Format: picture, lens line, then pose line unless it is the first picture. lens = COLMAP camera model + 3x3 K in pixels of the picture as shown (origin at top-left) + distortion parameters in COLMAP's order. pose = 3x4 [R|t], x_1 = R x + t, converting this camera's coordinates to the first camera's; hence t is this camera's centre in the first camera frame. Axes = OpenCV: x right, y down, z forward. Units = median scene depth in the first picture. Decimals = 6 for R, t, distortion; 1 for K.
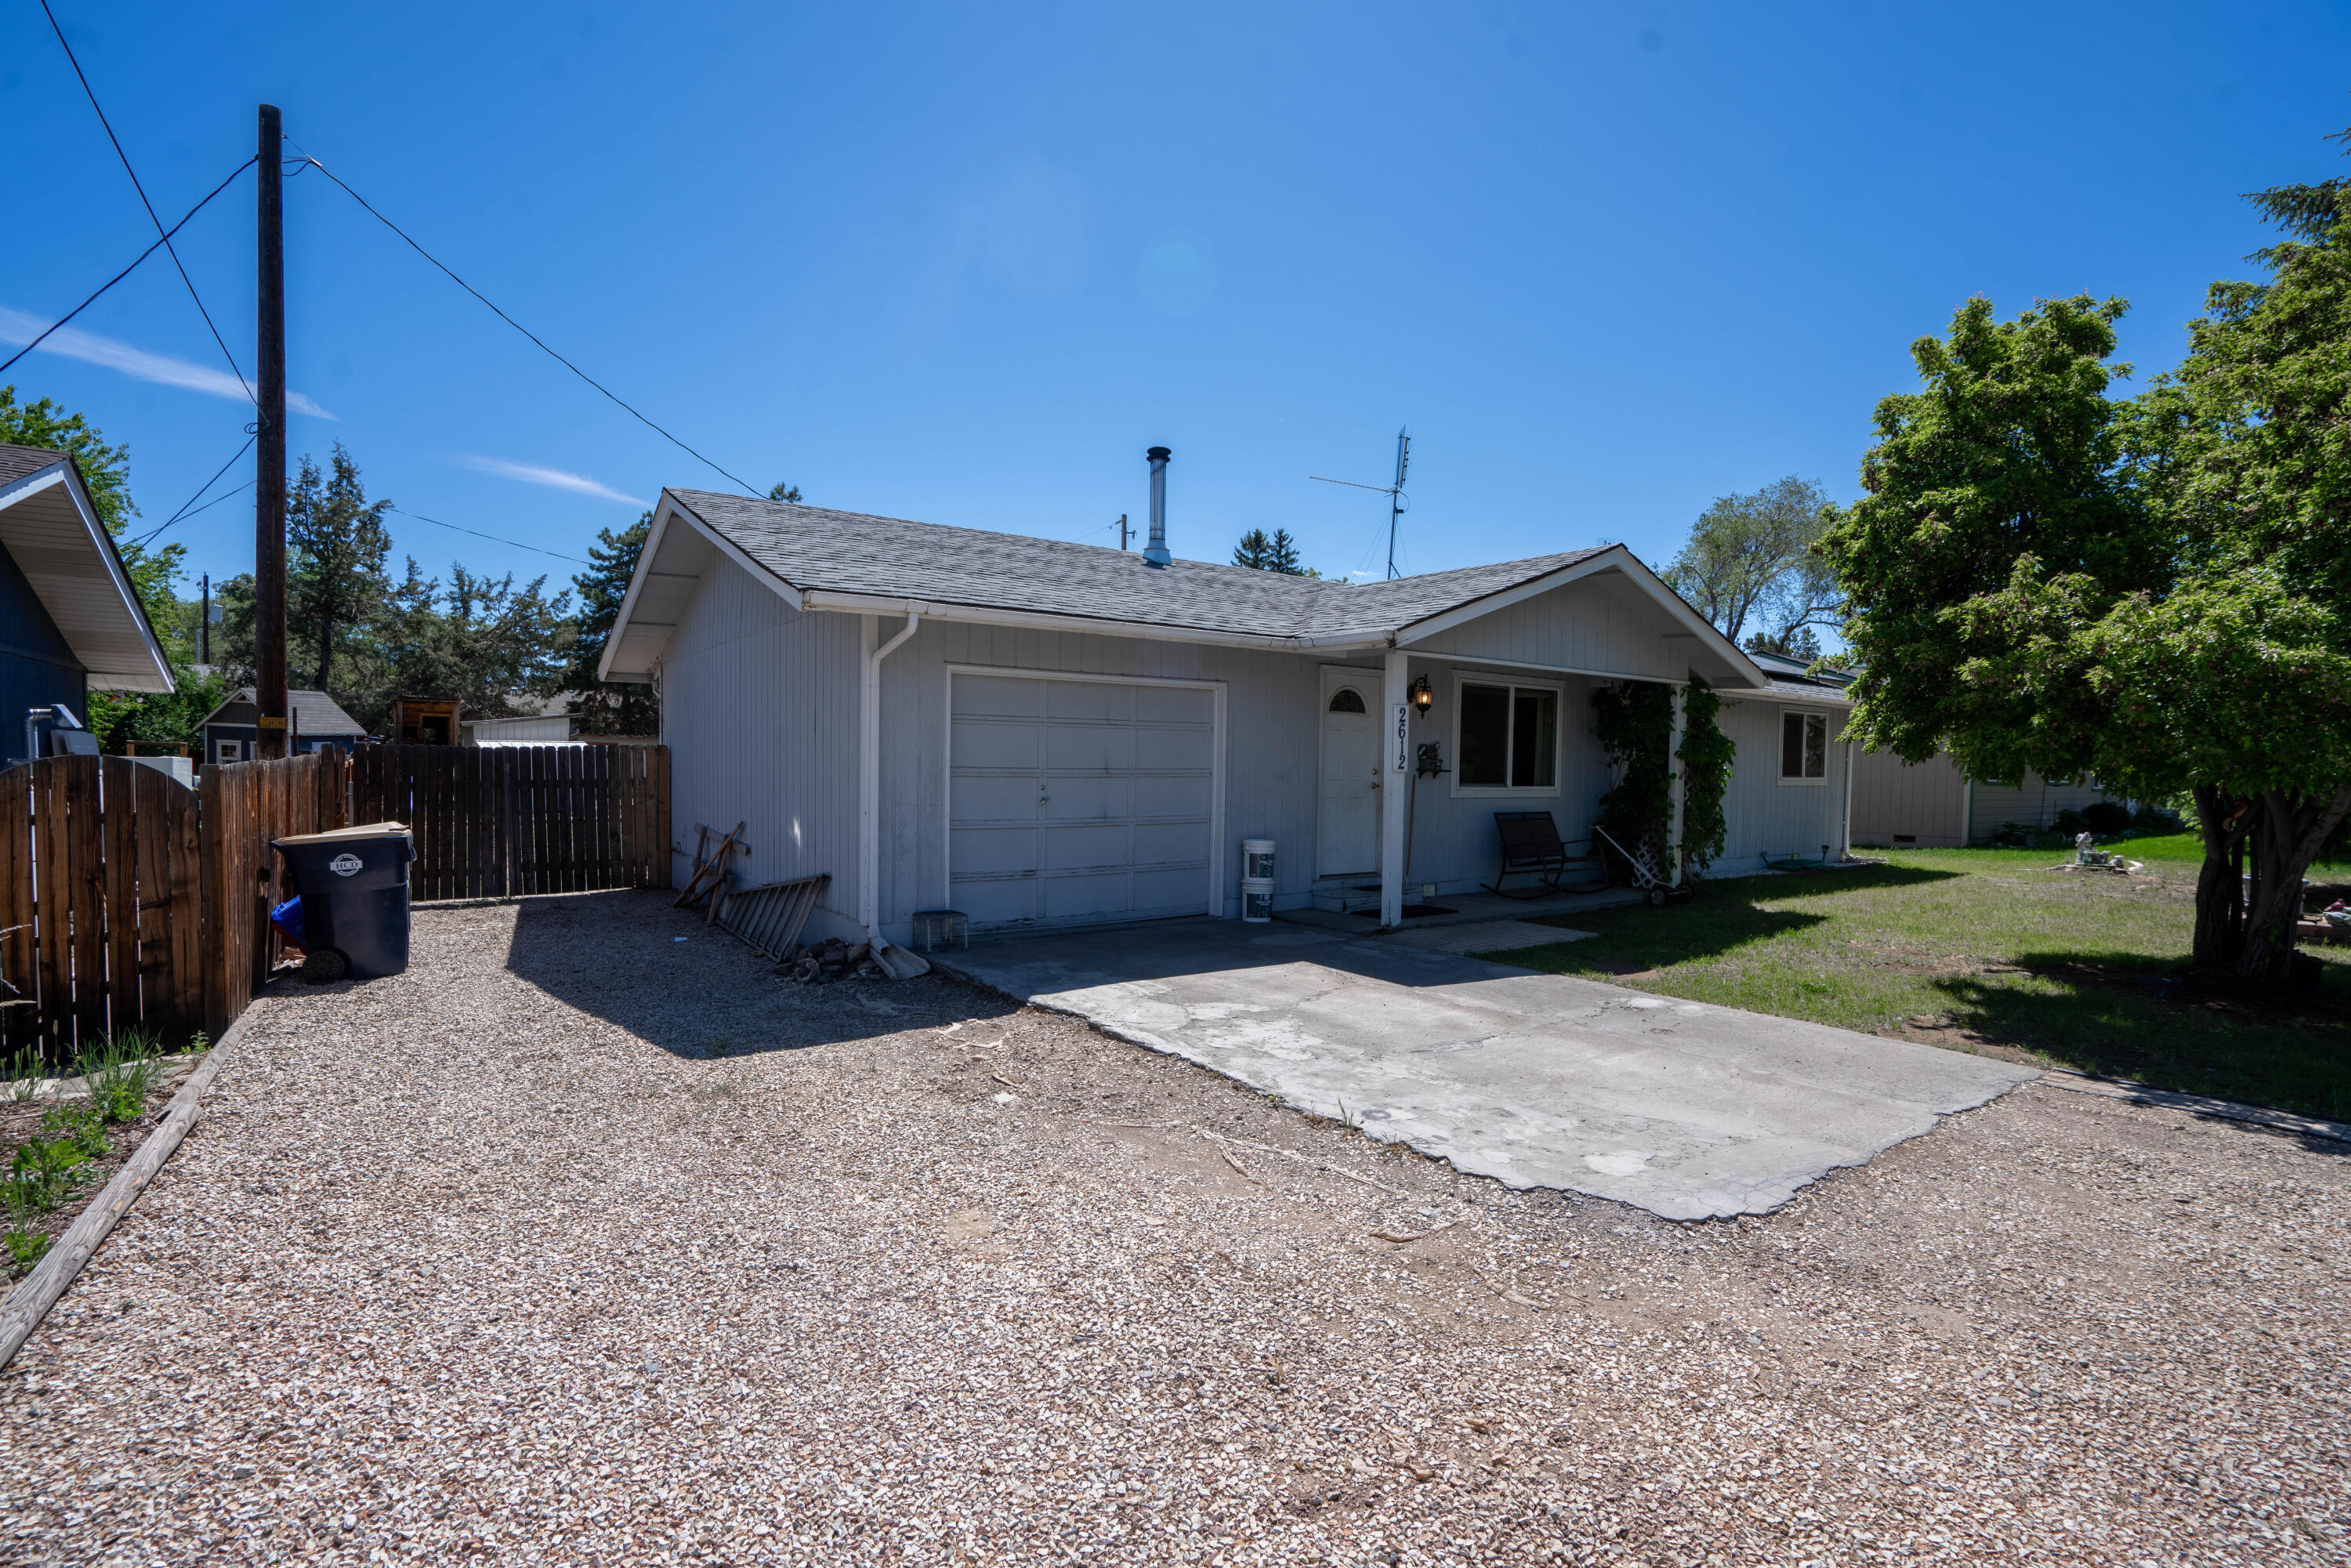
lens RADIAL K [[1095.7, 0, 1170.5], [0, 1095.7, 791.9], [0, 0, 1]] dist [-0.035651, 0.008498]
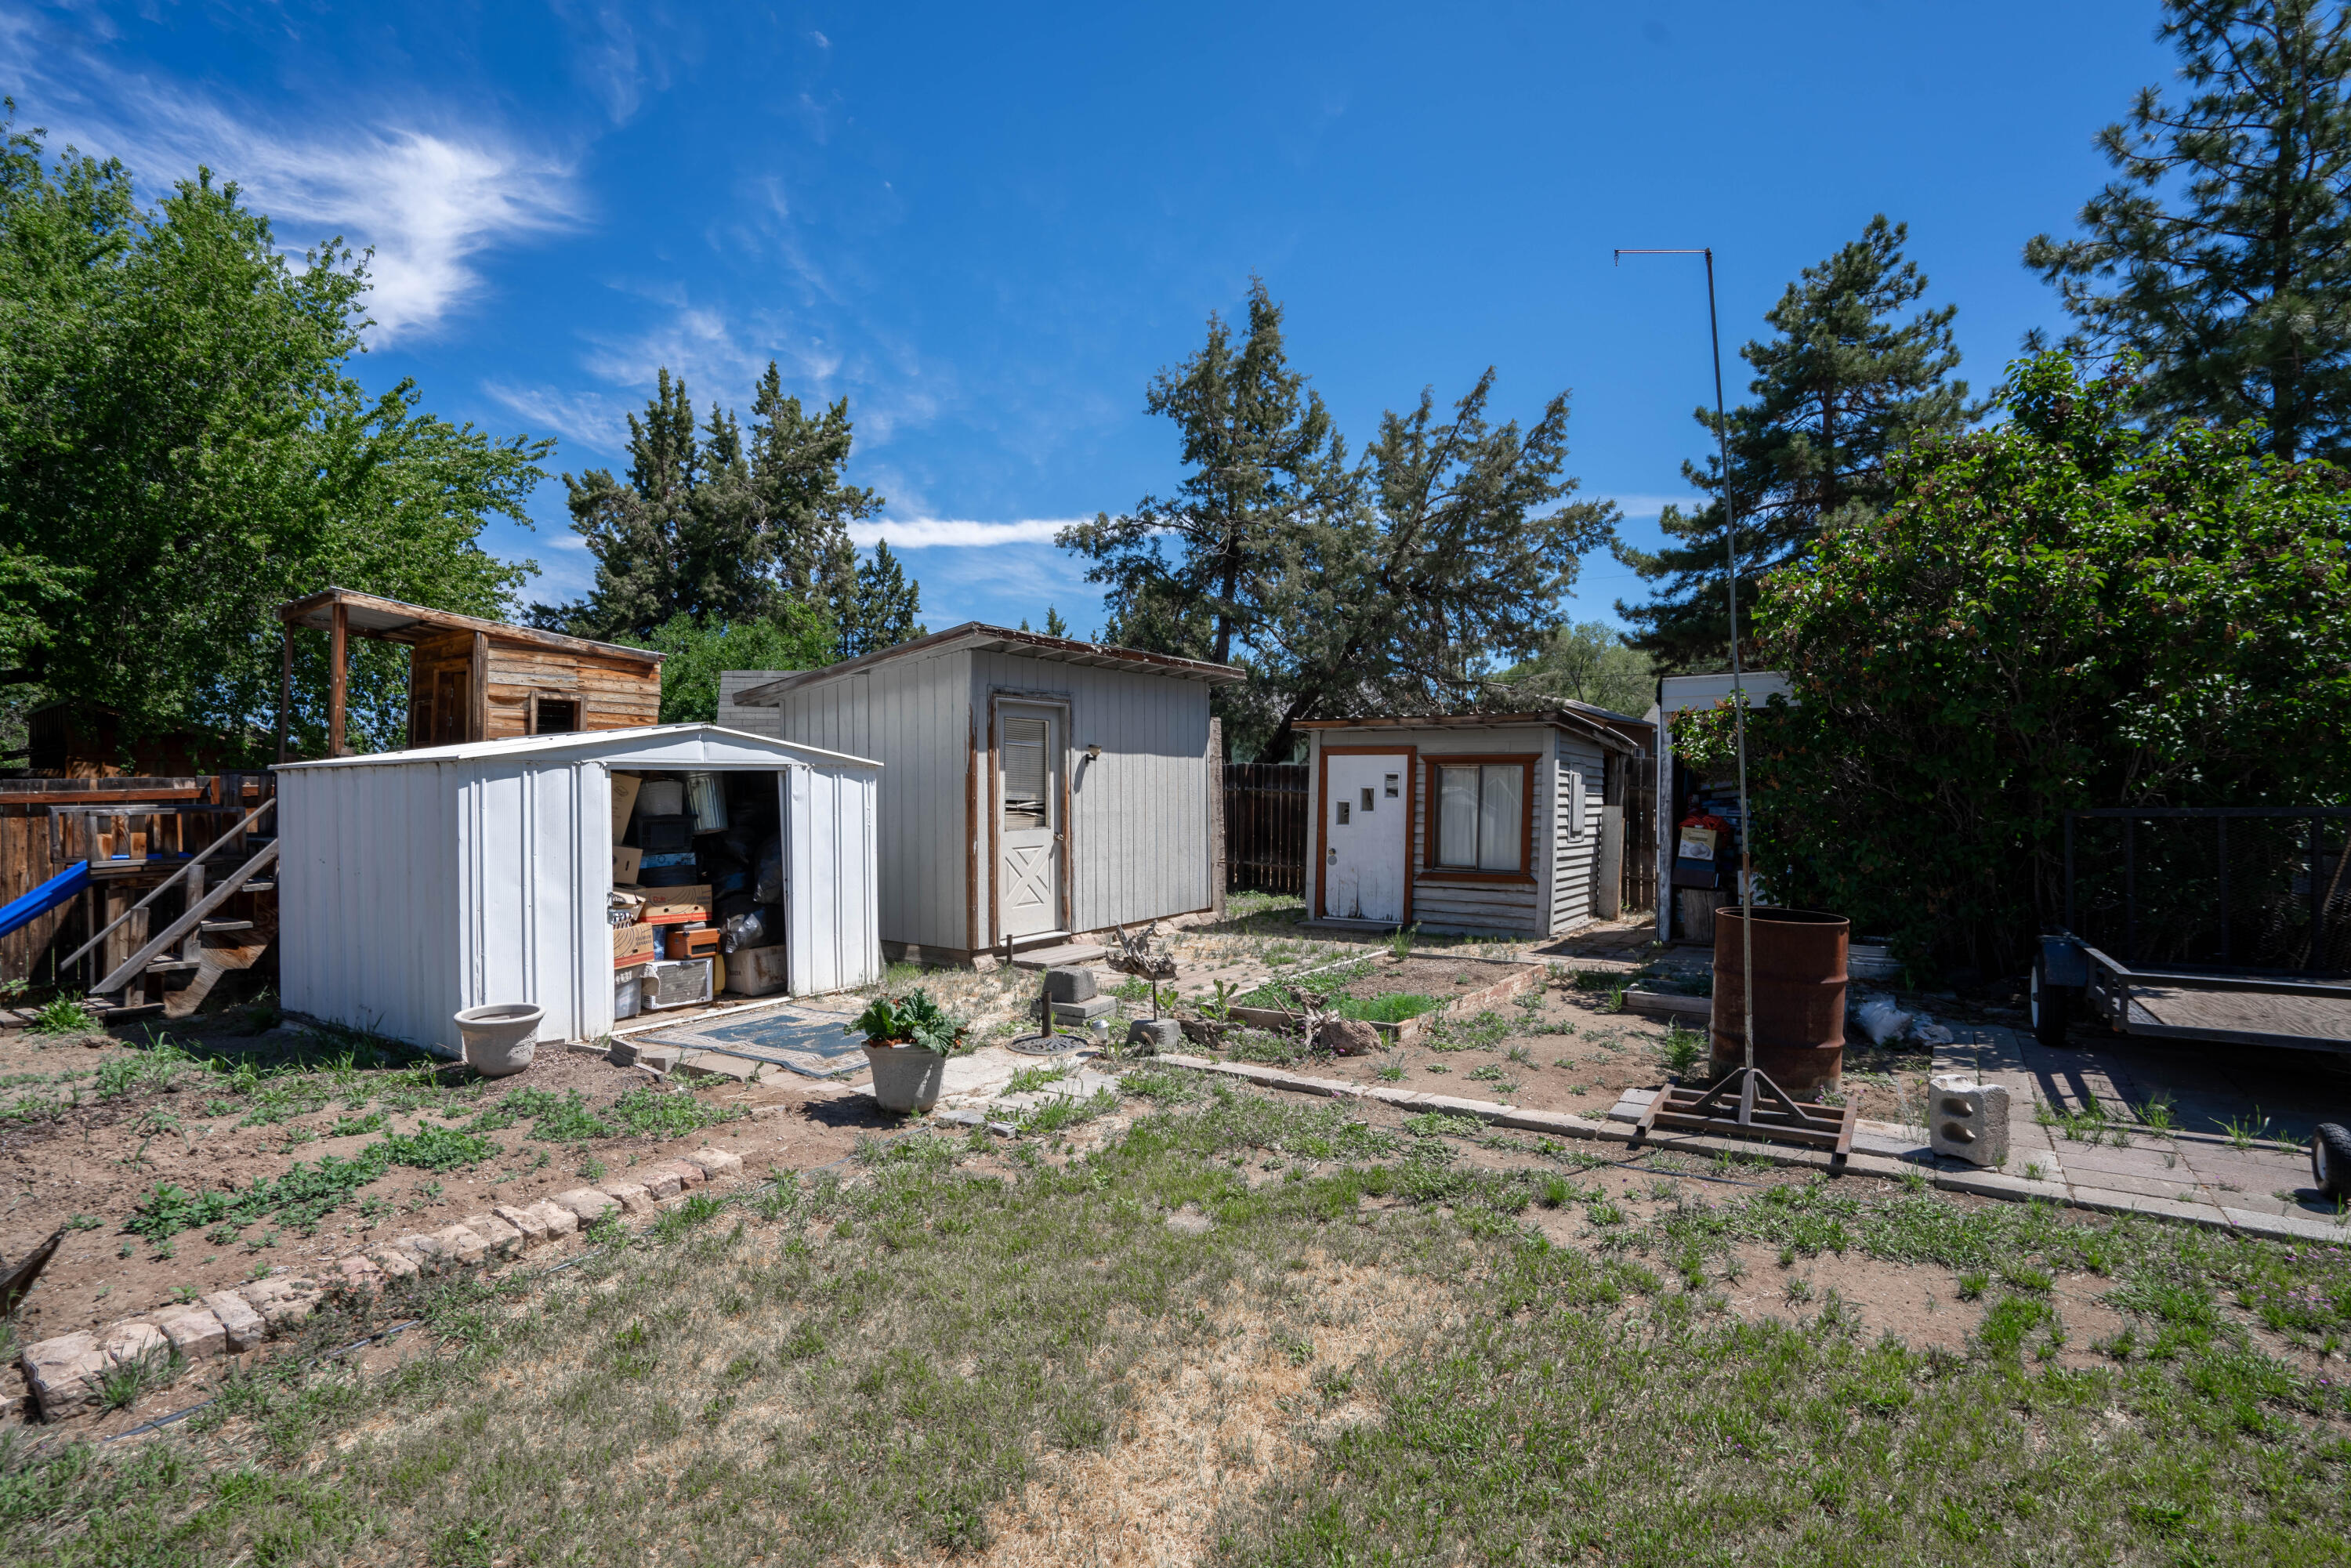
lens RADIAL K [[1095.7, 0, 1150.1], [0, 1095.7, 796.7], [0, 0, 1]] dist [-0.035651, 0.008498]
pose [[0.318947, -0.012479, -0.947690, -0.712775], [-0.024090, 0.999484, -0.021268, -0.066798], [0.947466, 0.029613, 0.318482, 2.424232]]
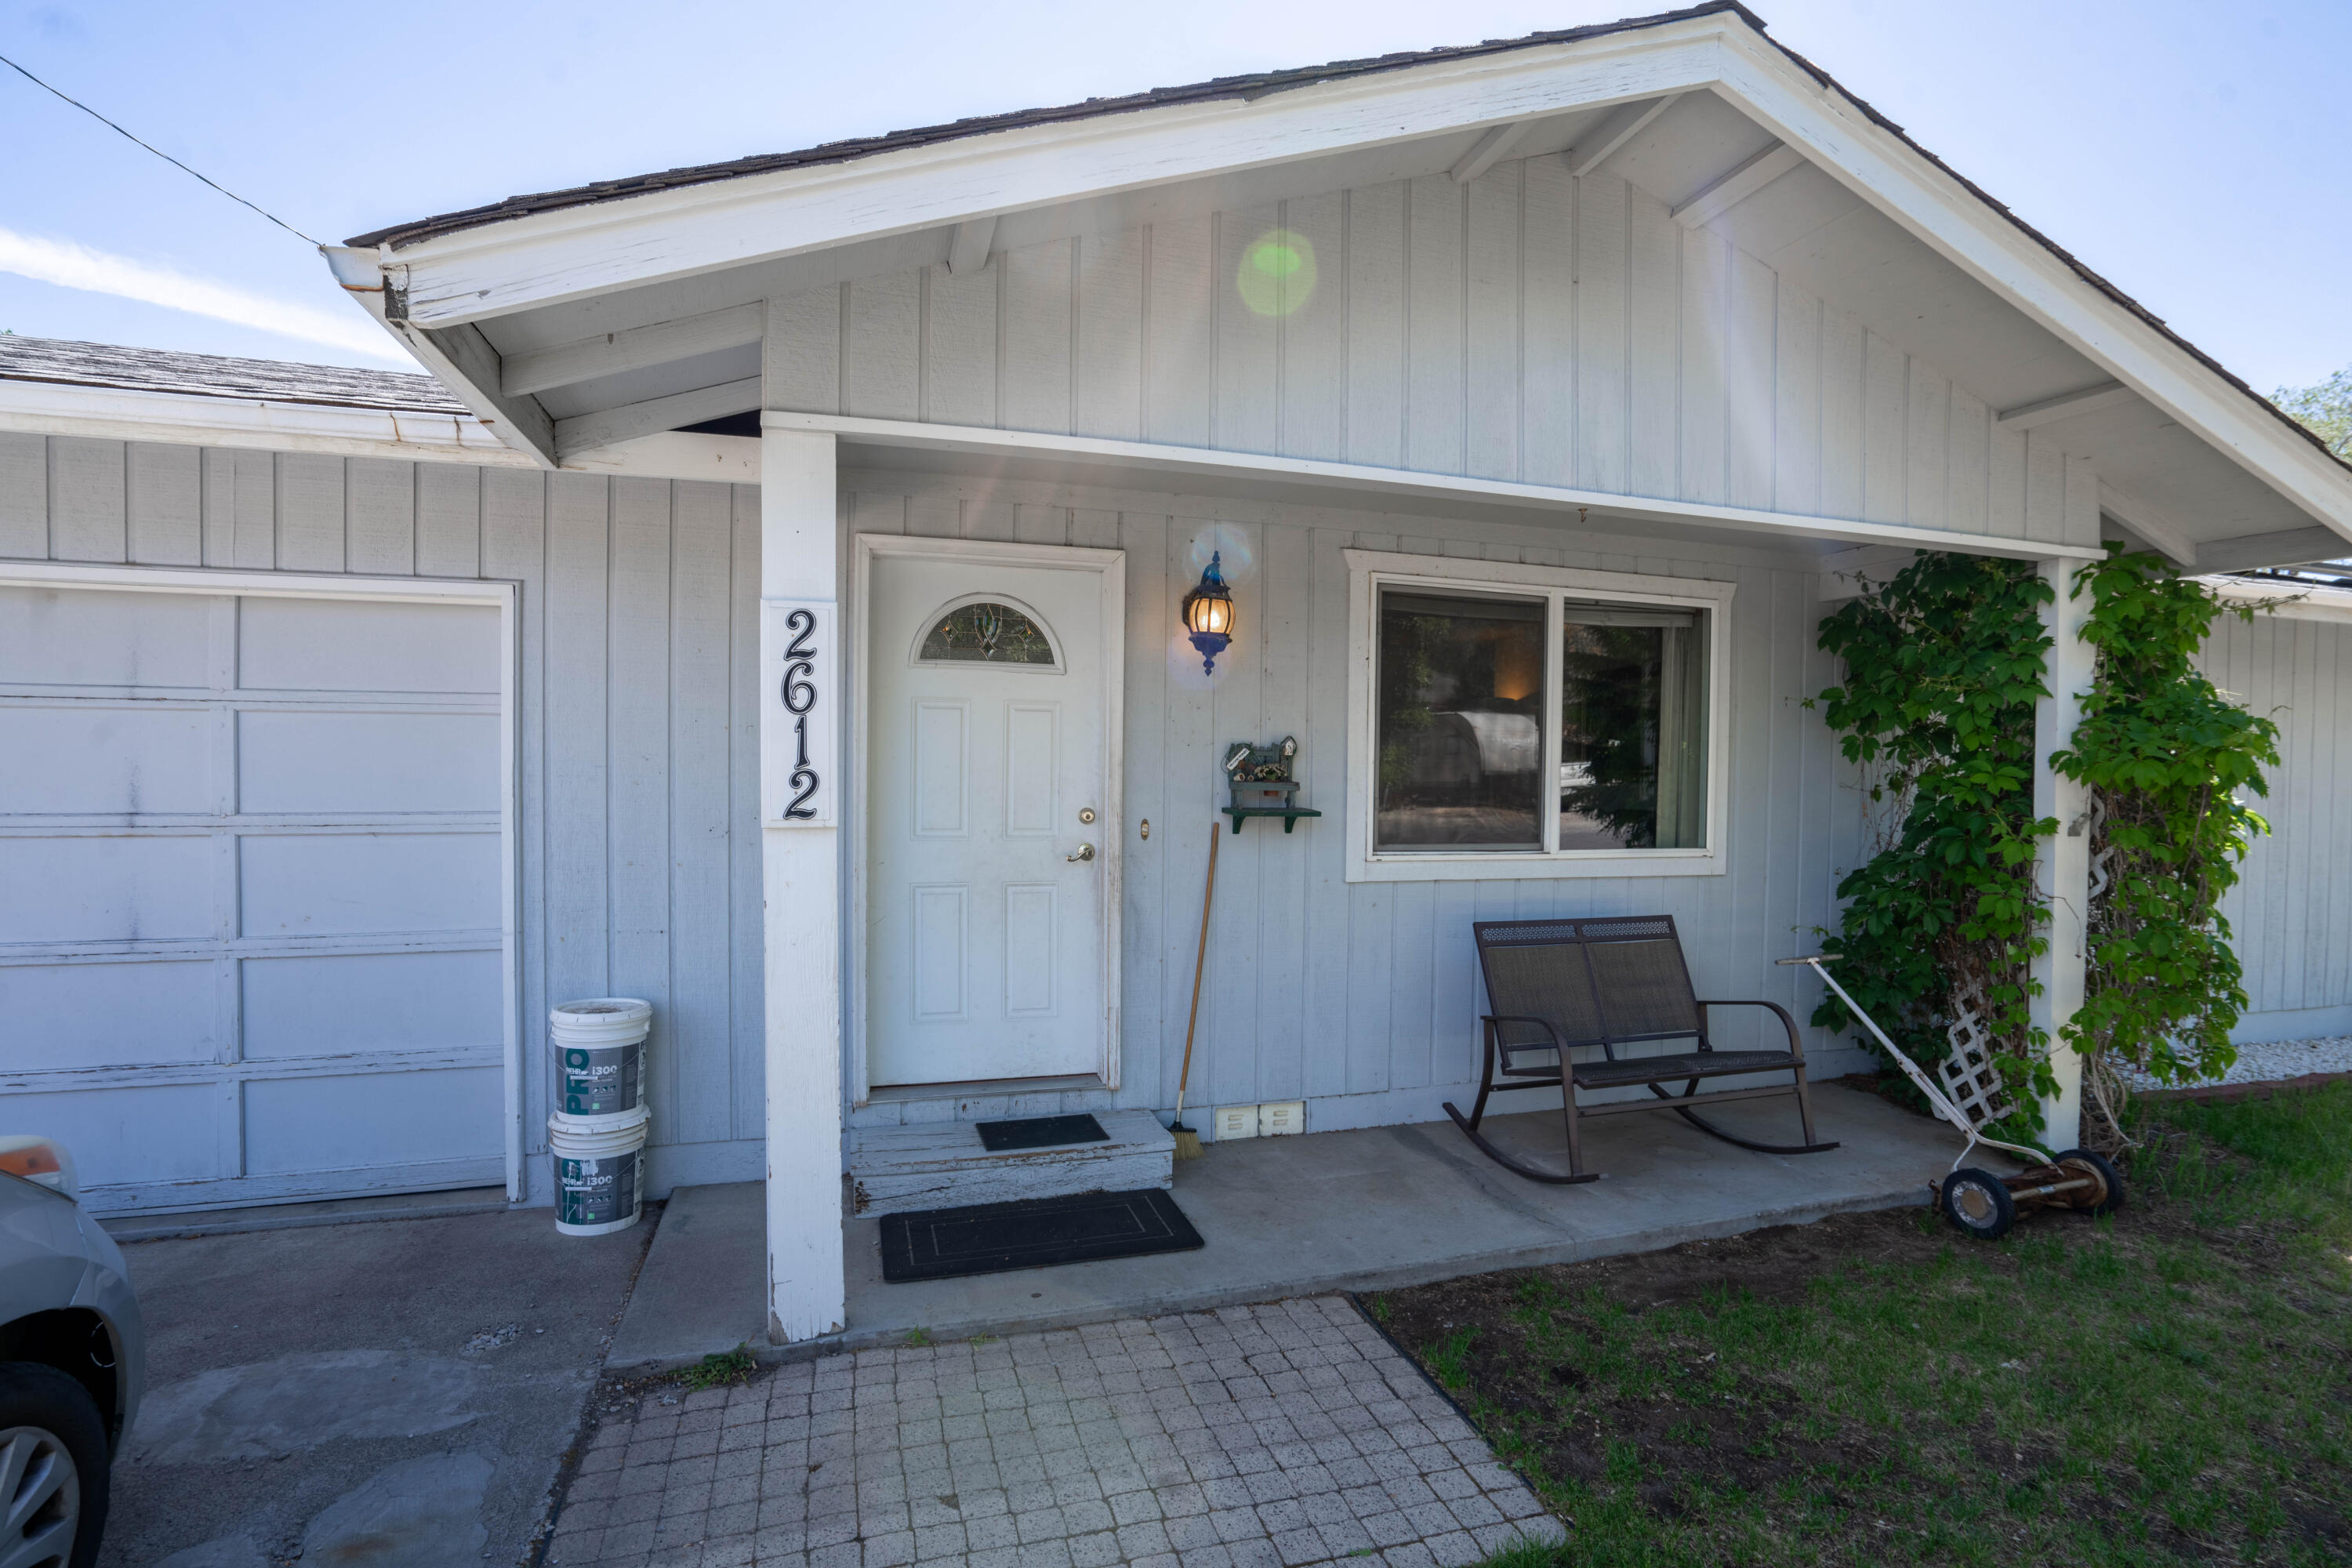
lens RADIAL K [[1096.2, 0, 1157.0], [0, 1096.2, 794.1], [0, 0, 1]] dist [-0.035651, 0.008498]
pose [[0.943981, -0.002218, -0.329991, 0.294026], [-0.004241, 0.999813, -0.018854, -0.016466], [0.329972, 0.019197, 0.943796, 0.559574]]
